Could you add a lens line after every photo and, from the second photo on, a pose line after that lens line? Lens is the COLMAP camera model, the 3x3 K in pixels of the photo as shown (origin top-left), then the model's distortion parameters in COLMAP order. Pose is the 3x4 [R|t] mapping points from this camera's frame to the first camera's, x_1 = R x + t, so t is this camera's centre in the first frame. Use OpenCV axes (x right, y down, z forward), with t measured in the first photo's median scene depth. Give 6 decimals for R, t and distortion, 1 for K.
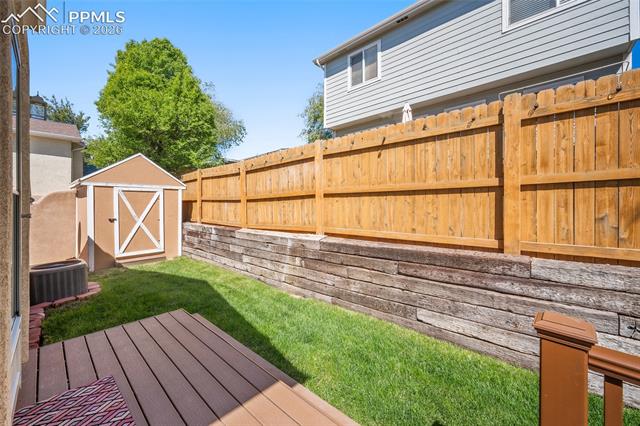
lens RADIAL K [[253.1, 0, 318.5], [0, 253.1, 209.0], [0, 0, 1]] dist [-0.001992, 0.000045]
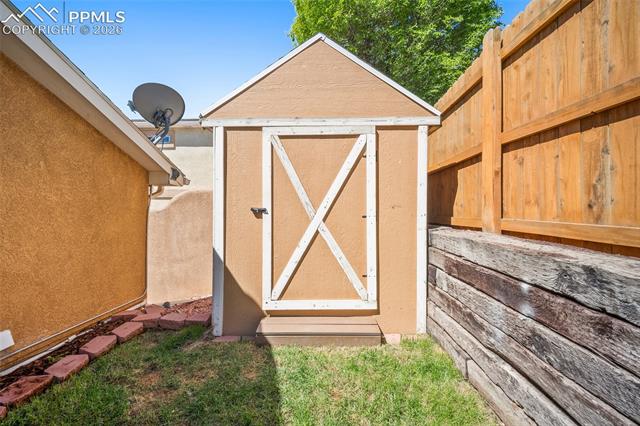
lens RADIAL K [[253.1, 0, 318.5], [0, 253.1, 209.0], [0, 0, 1]] dist [-0.001992, 0.000045]
pose [[0.642499, -0.006412, -0.766260, -0.408845], [-0.012217, 0.999752, -0.018609, 0.040293], [0.766189, 0.021318, 0.642262, 0.733745]]
